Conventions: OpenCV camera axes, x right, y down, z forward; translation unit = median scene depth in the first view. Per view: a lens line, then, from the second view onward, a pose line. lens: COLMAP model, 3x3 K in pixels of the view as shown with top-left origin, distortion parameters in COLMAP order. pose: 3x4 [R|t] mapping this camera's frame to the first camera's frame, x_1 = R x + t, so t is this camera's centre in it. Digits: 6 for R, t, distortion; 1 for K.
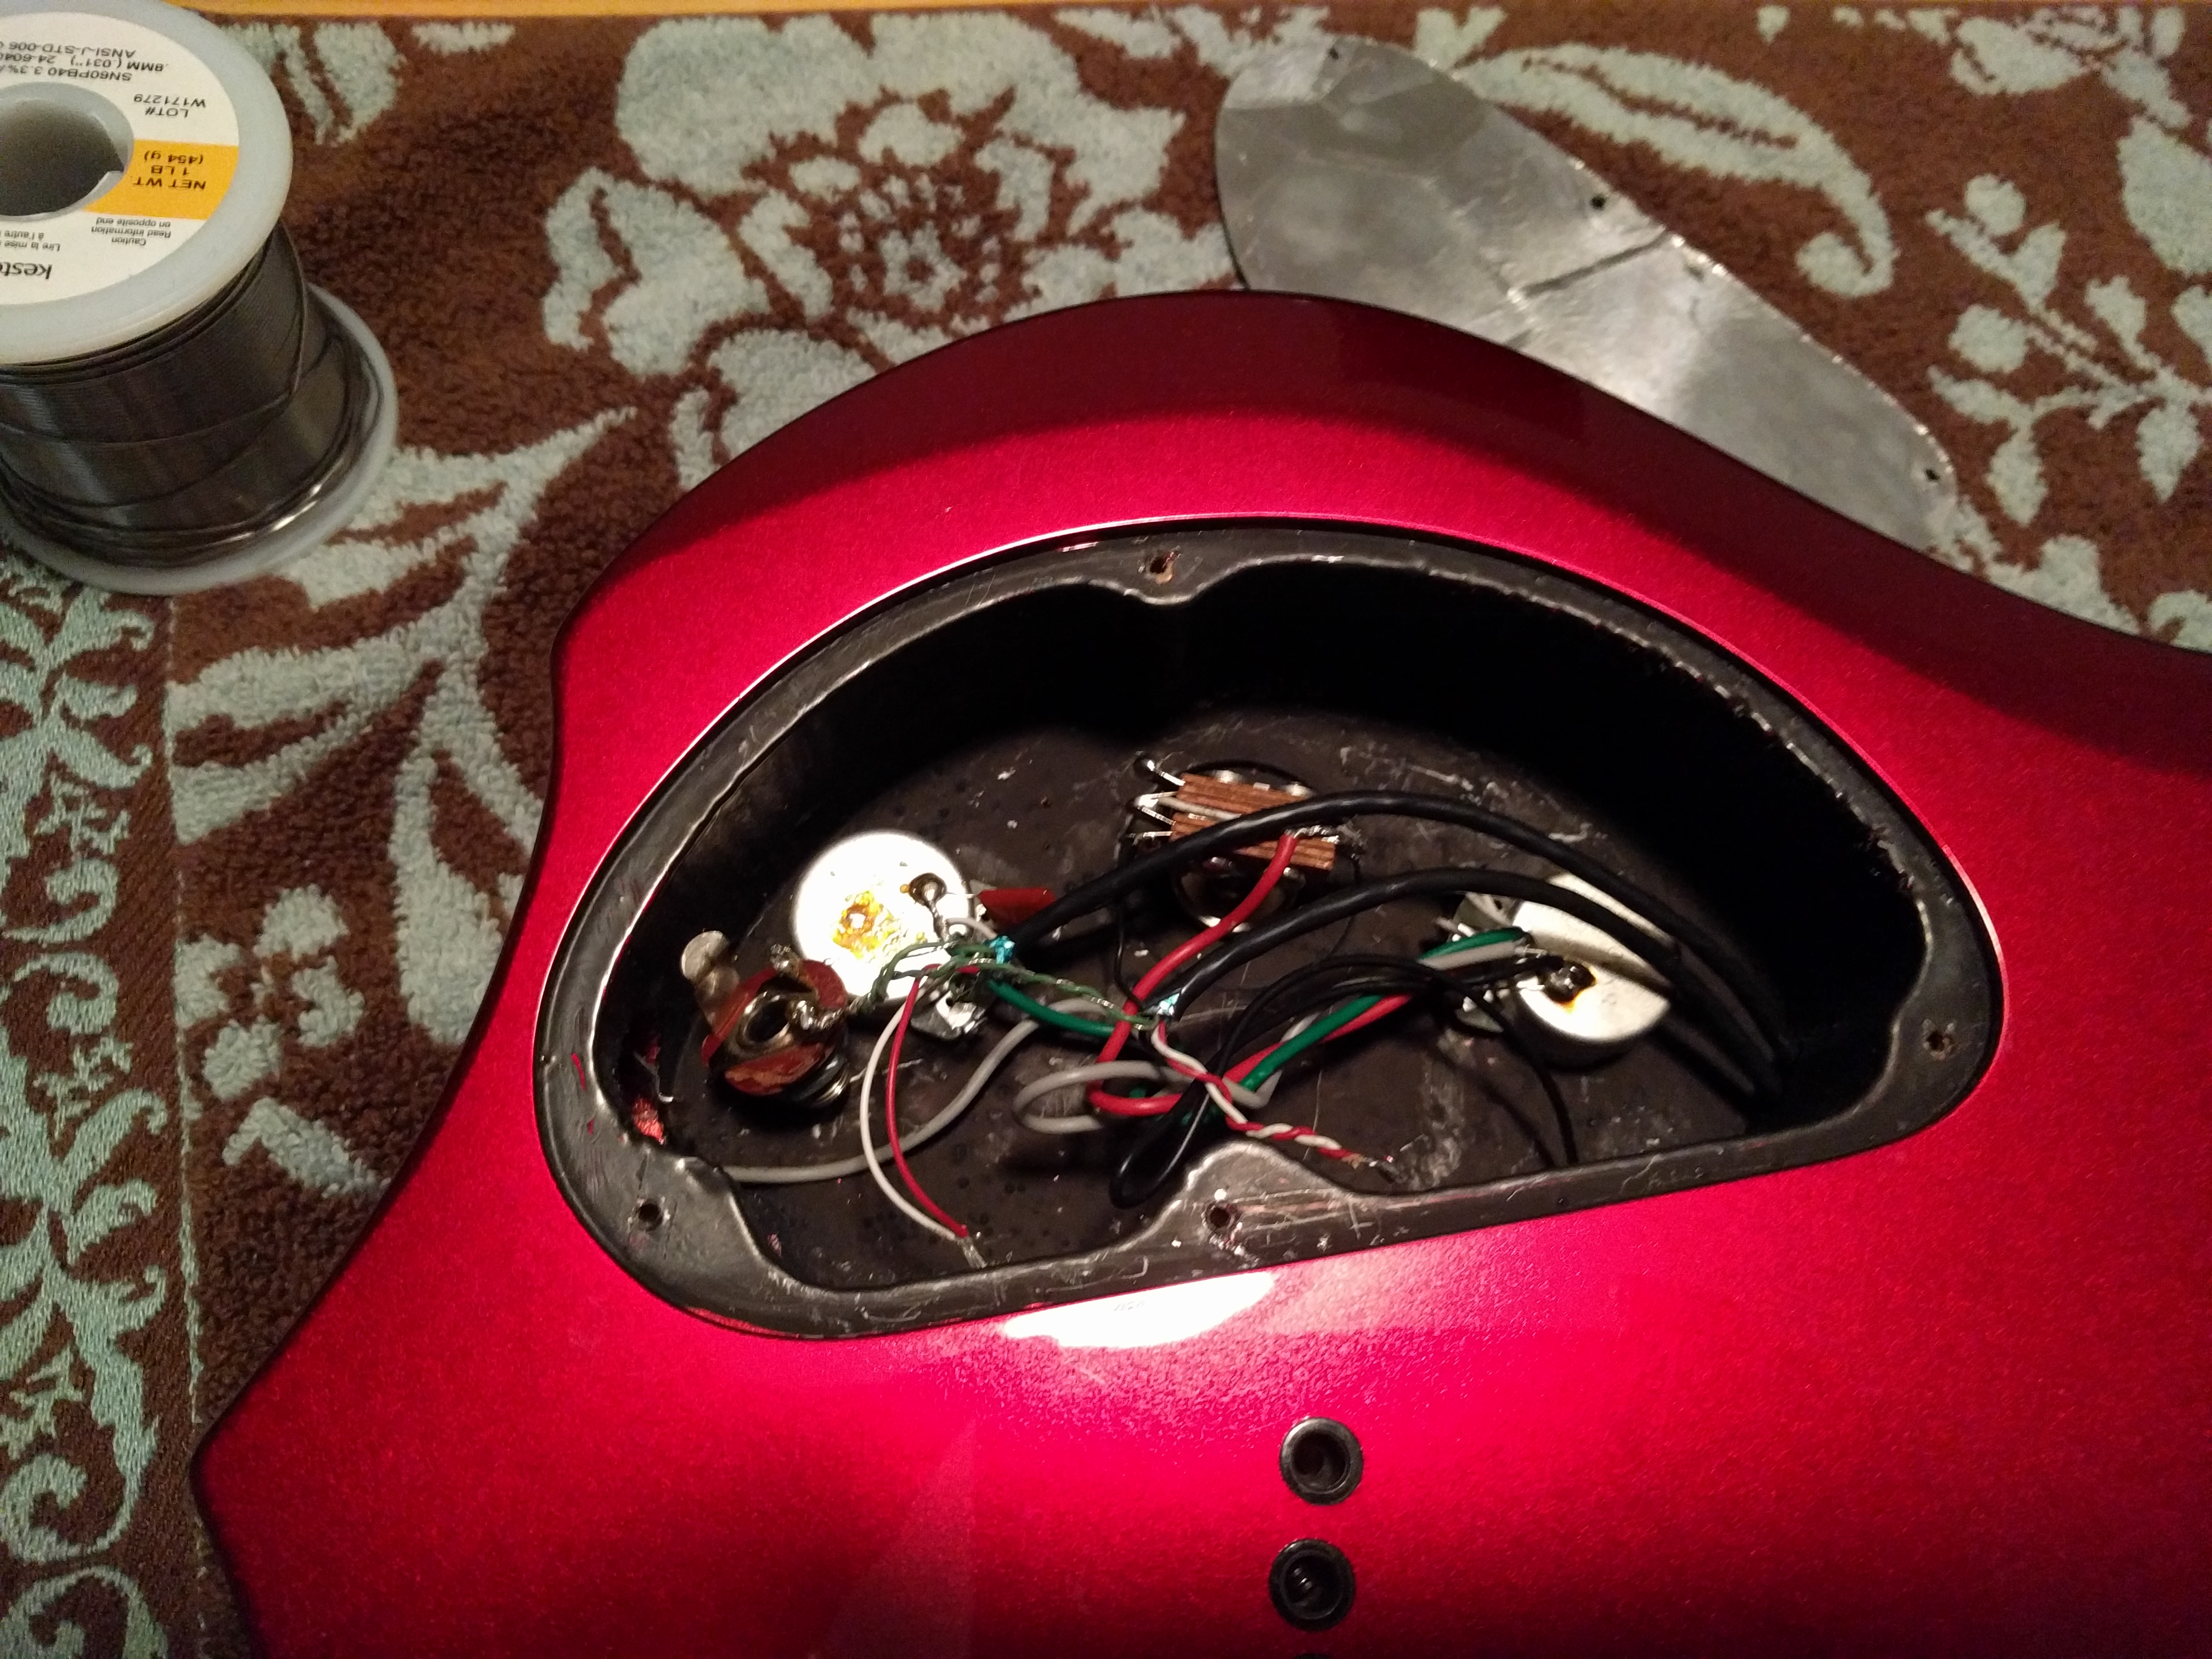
lens RADIAL K [[1640.6, 0, 1106.8], [0, 1640.6, 839.1], [0, 0, 1]] dist [-0.010724, 0.007571]
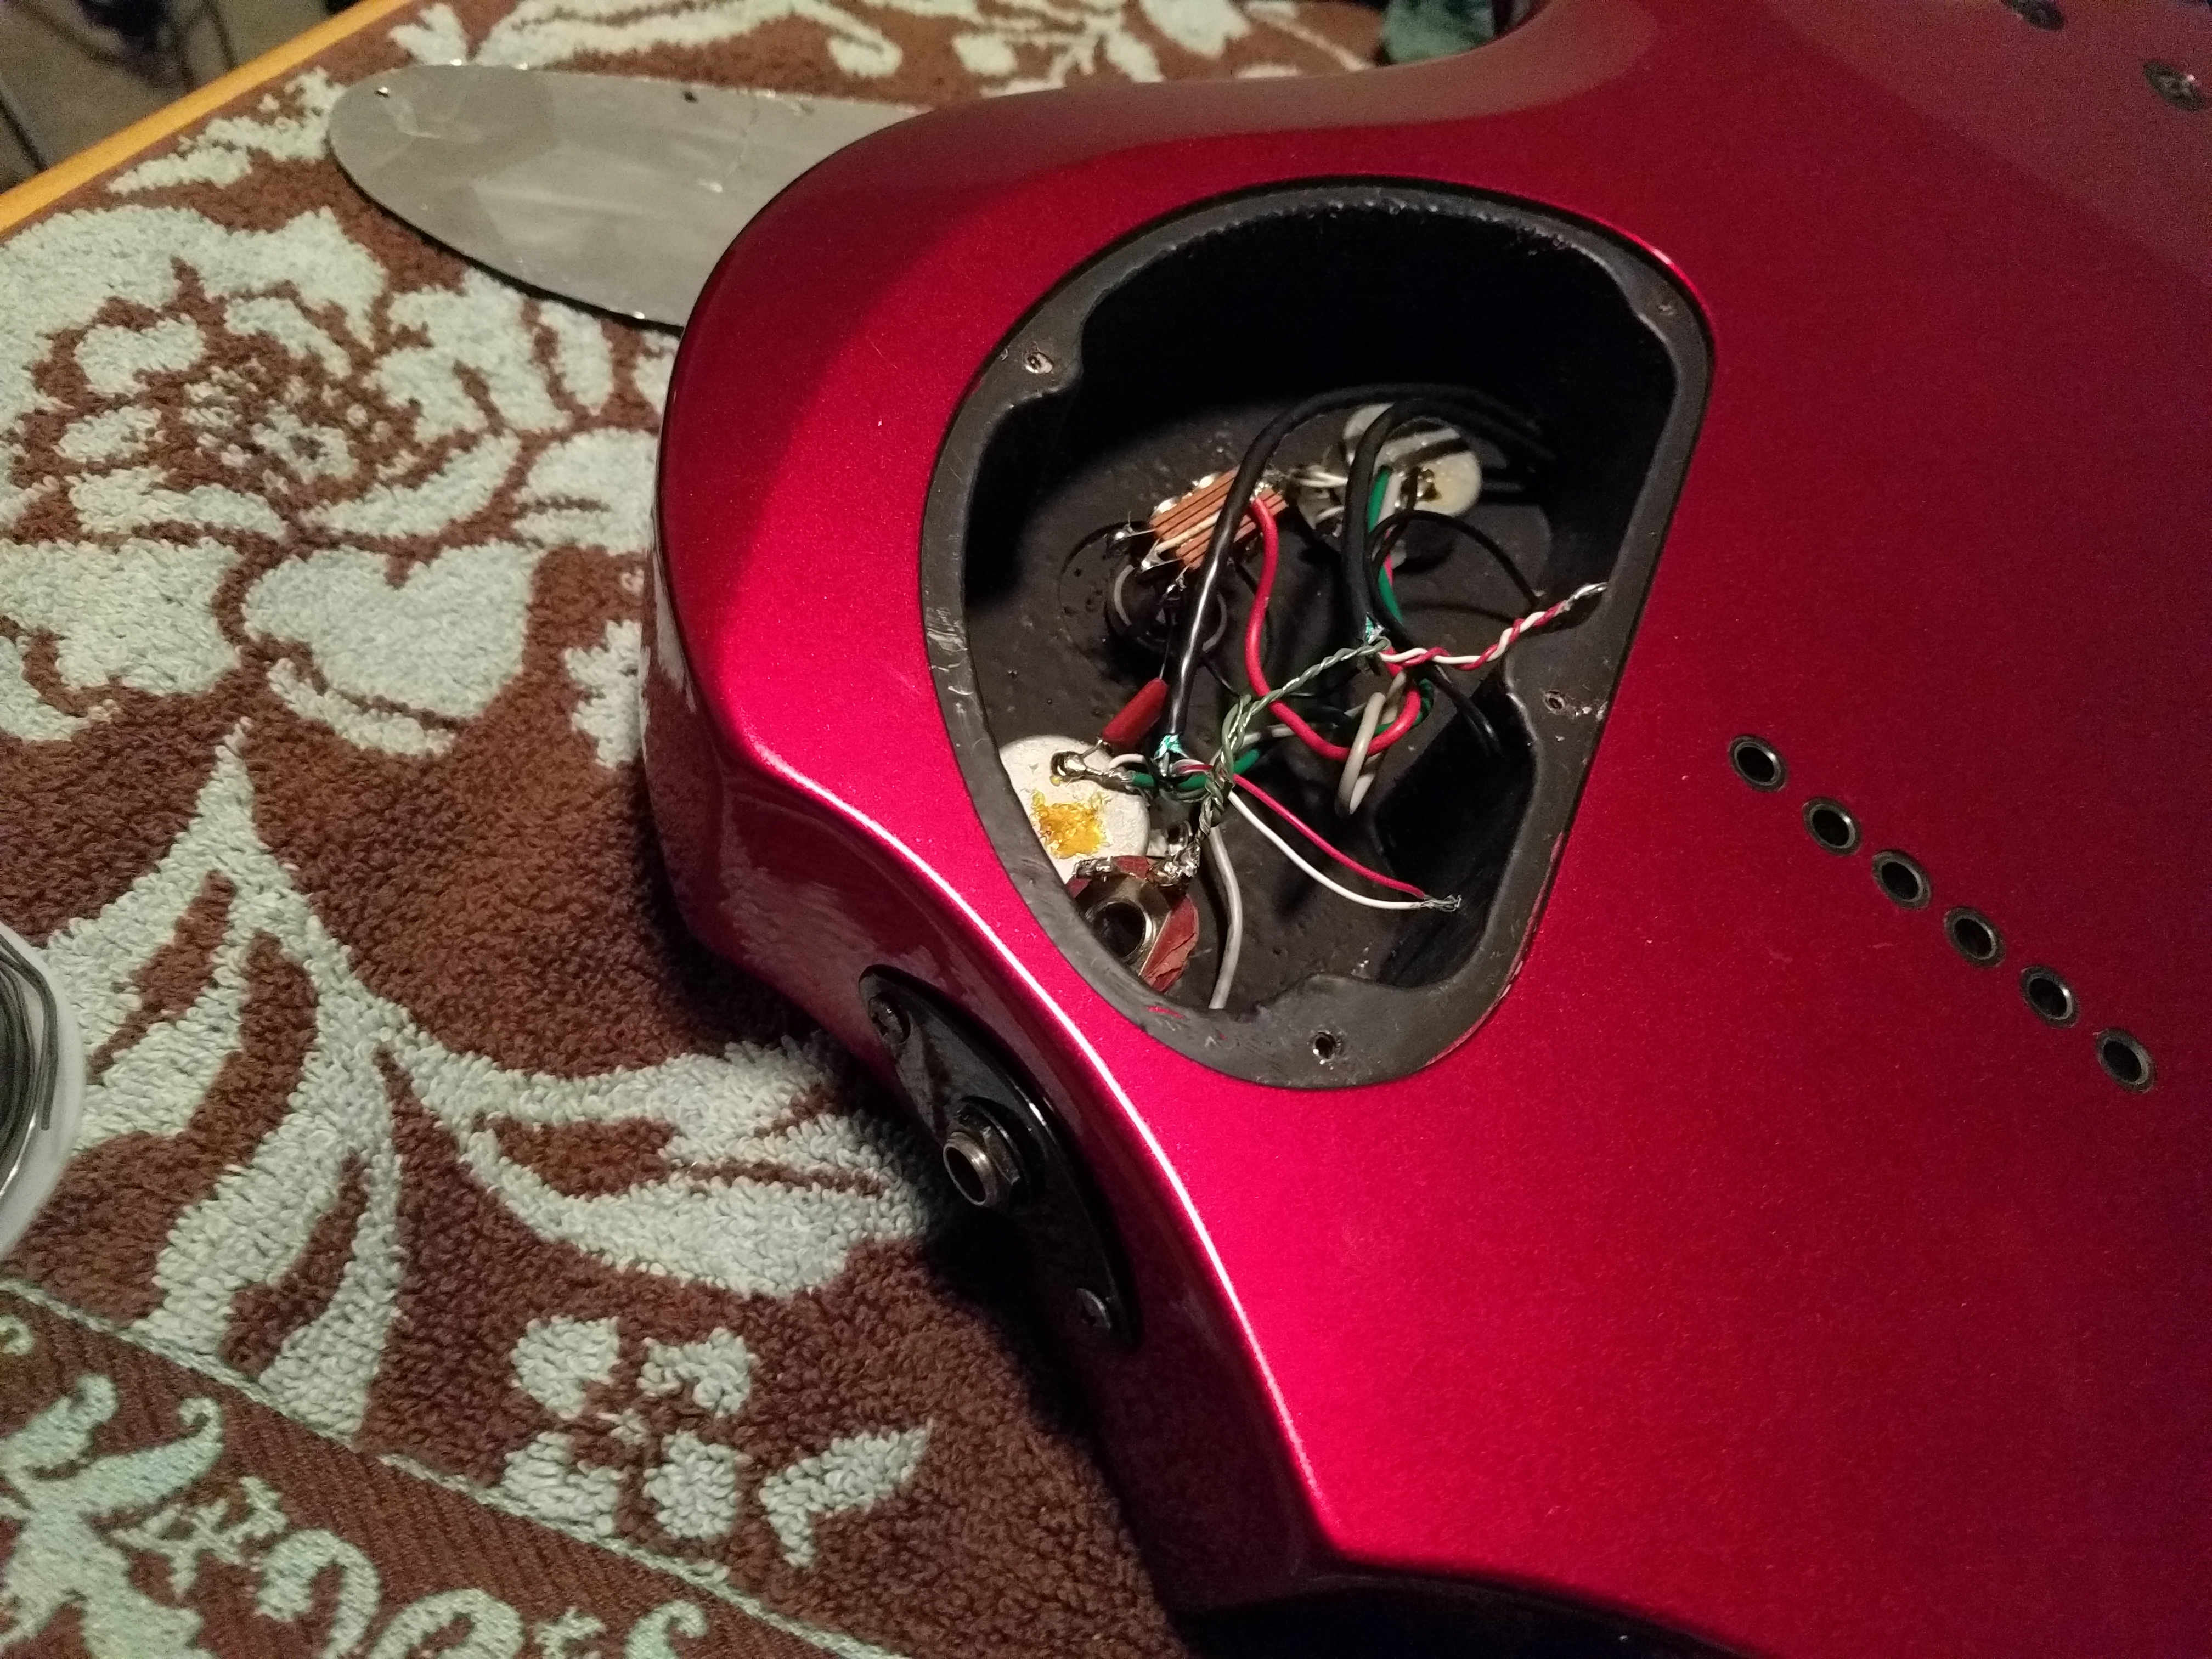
lens RADIAL K [[1640.6, 0, 1103.6], [0, 1640.6, 822.2], [0, 0, 1]] dist [-0.010724, 0.007571]
pose [[0.565958, -0.655681, 0.499773, -0.555700], [0.672985, 0.717586, 0.179334, -0.098173], [-0.476217, 0.234844, 0.847388, 0.145366]]
